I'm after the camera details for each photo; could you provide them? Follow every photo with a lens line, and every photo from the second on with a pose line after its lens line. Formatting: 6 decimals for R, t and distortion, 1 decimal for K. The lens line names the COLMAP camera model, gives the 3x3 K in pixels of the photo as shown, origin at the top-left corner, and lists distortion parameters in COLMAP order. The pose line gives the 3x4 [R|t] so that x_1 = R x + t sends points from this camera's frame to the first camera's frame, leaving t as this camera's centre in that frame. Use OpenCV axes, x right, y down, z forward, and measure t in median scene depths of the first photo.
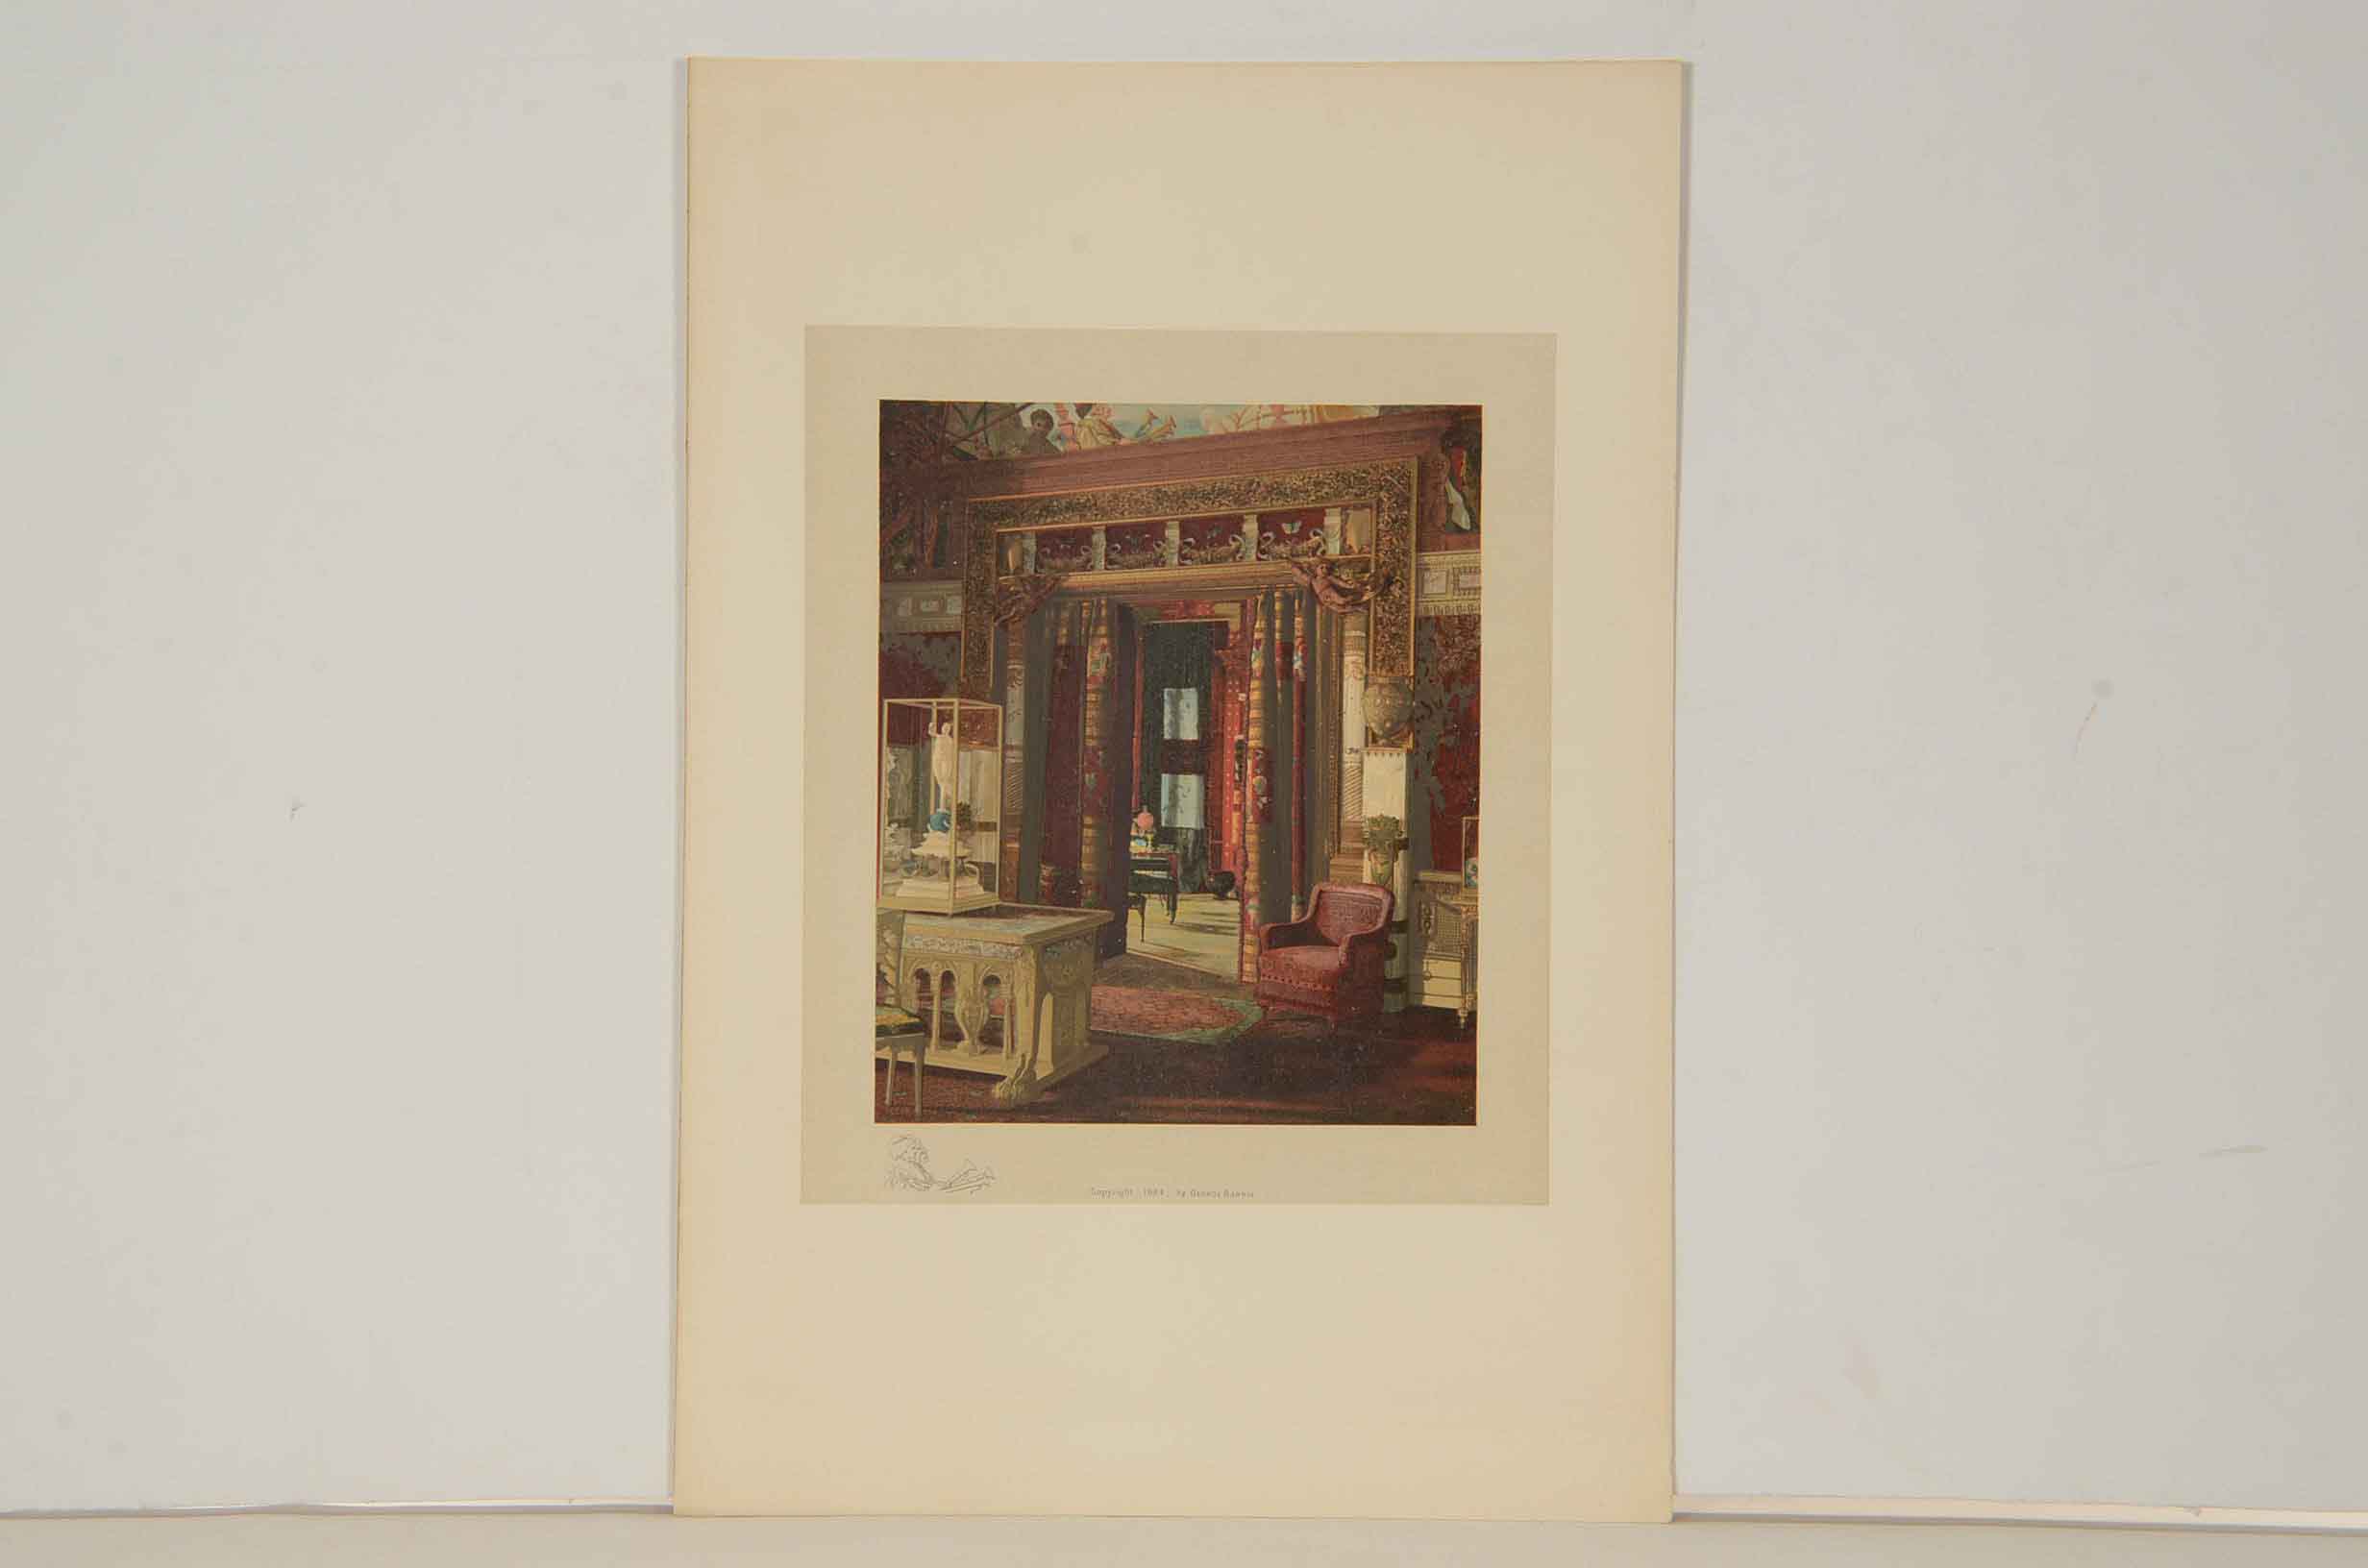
lens RADIAL K [[4905.7, 0, 1183.2], [0, 4905.7, 782.2], [0, 0, 1]] dist [-0.012091, 0.000000]
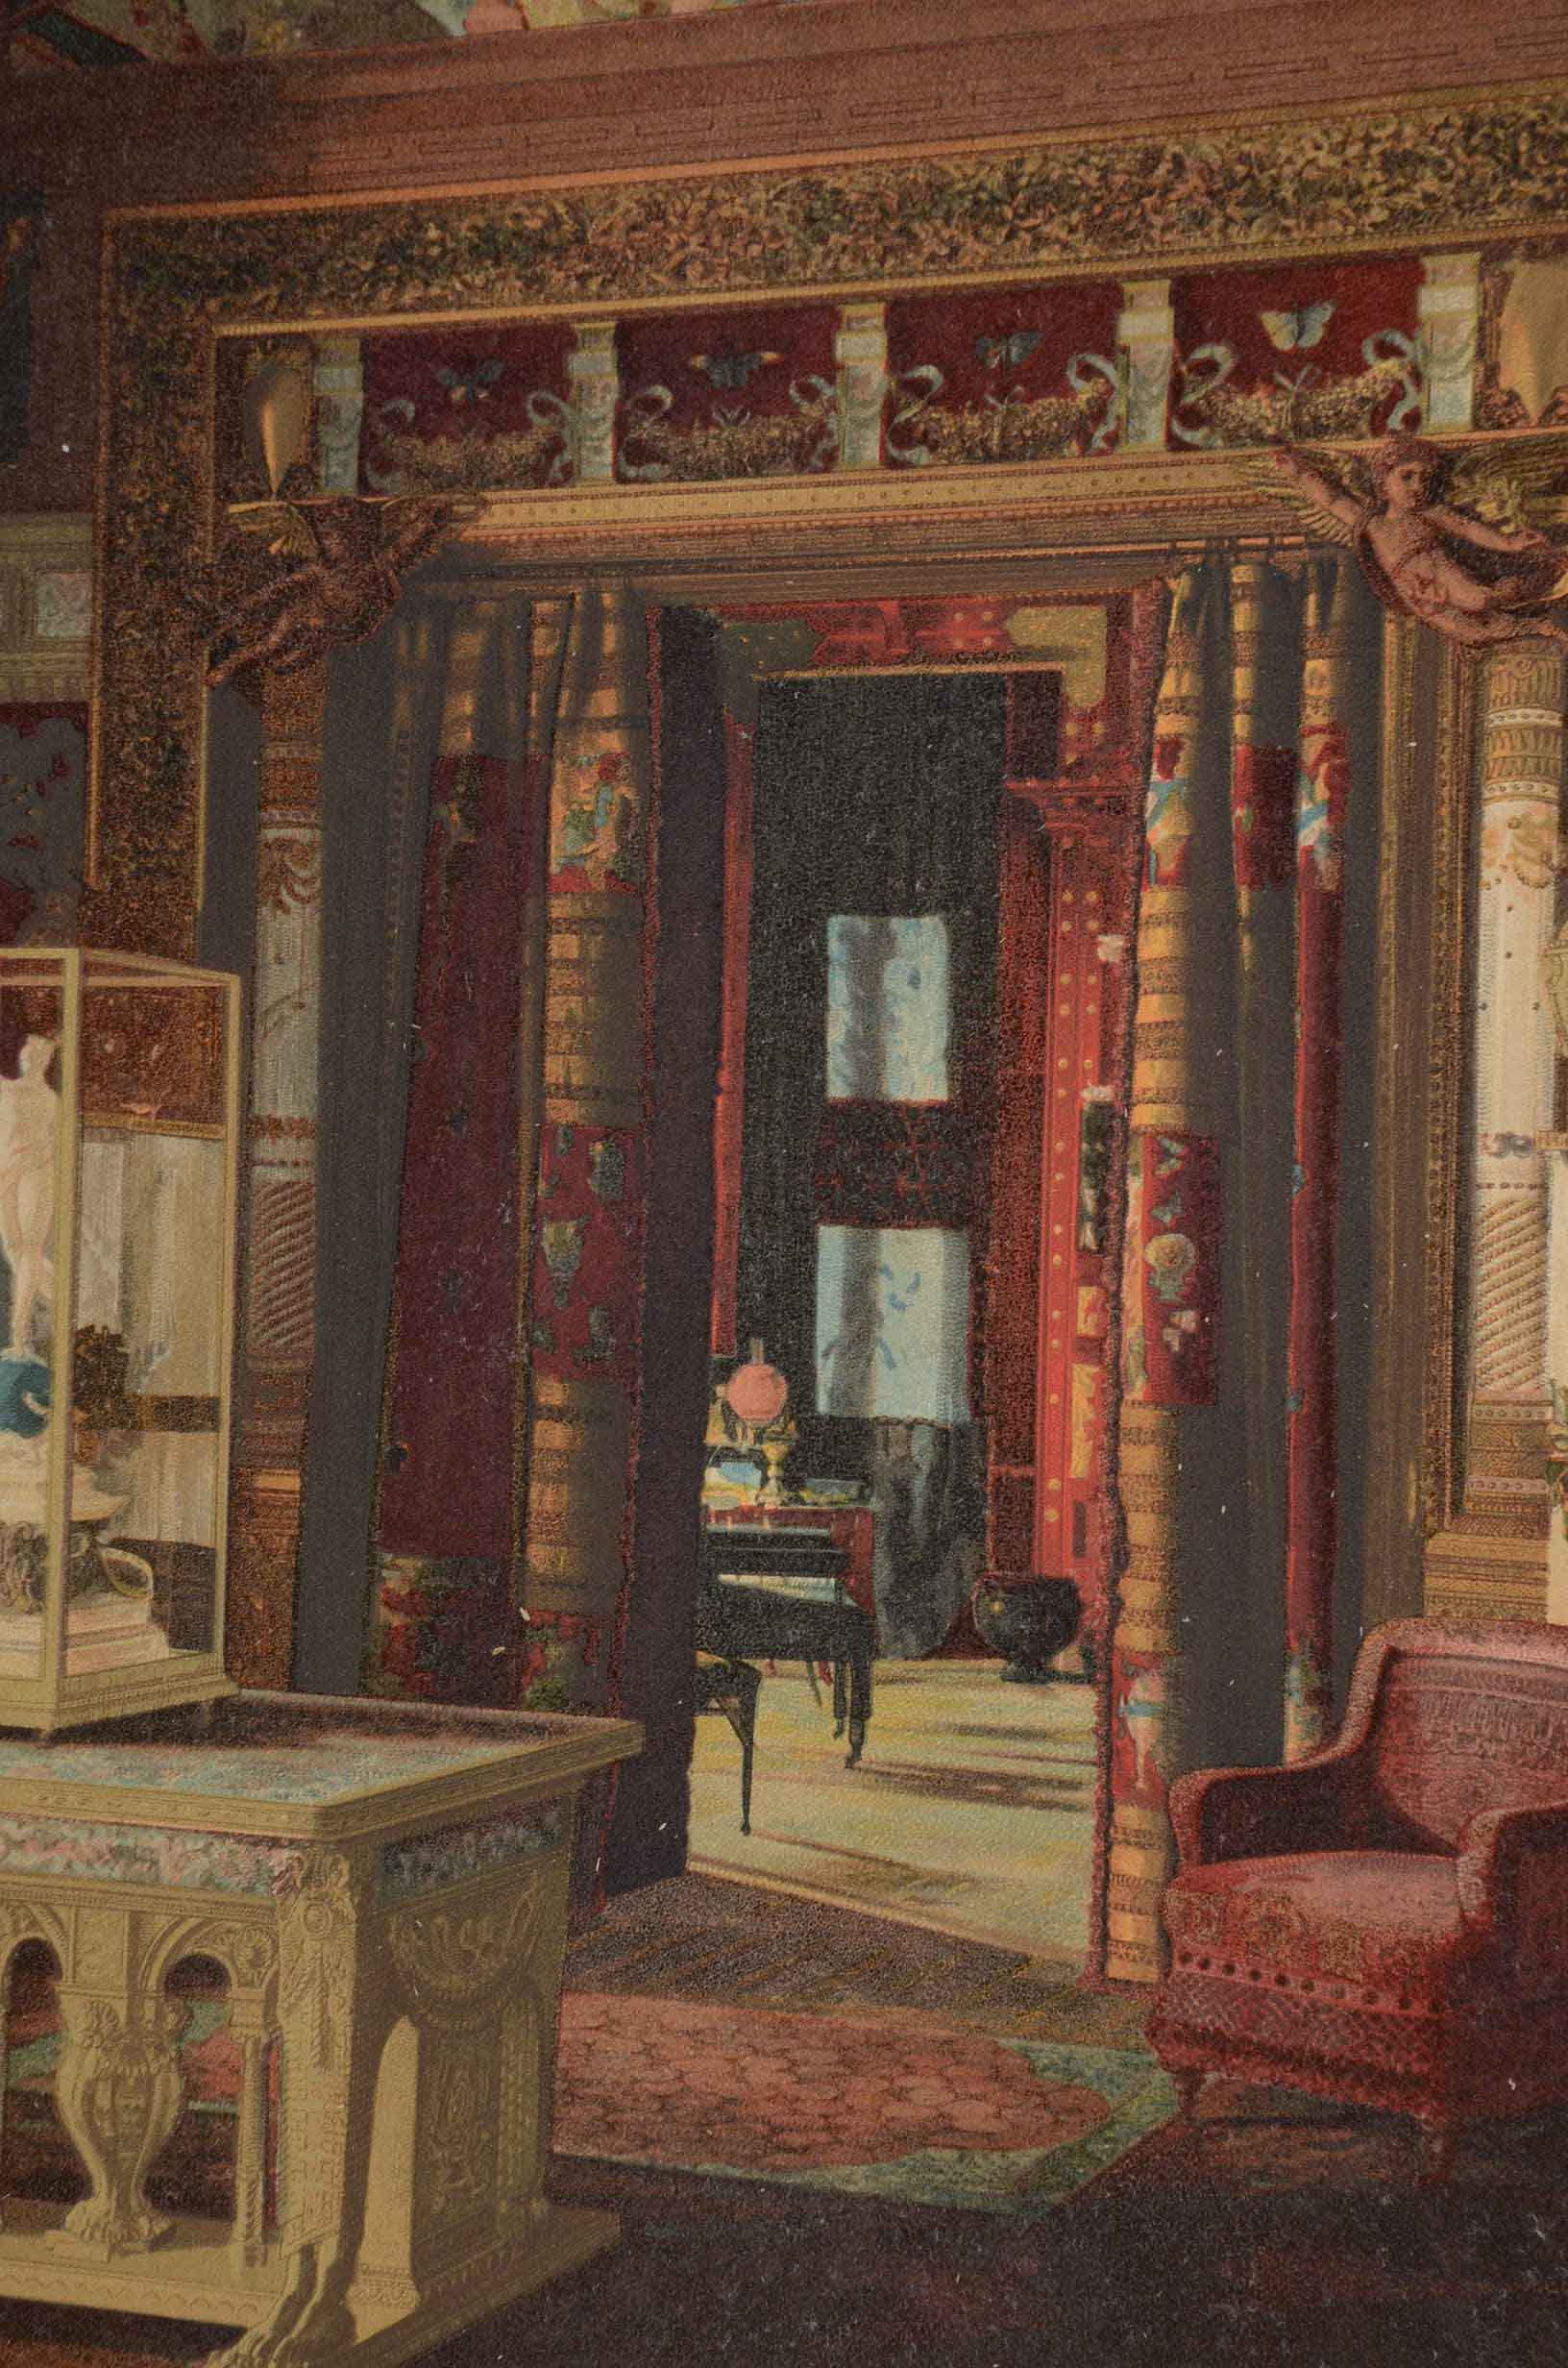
lens RADIAL K [[10573.8, 0, 783.8], [0, 10573.8, 1188.1], [0, 0, 1]] dist [1.413944, 0.000000]
pose [[0.999988, 0.004560, -0.001701, -0.005306], [-0.004556, 0.999987, 0.002384, -0.005193], [0.001712, -0.002377, 0.999996, 0.402506]]
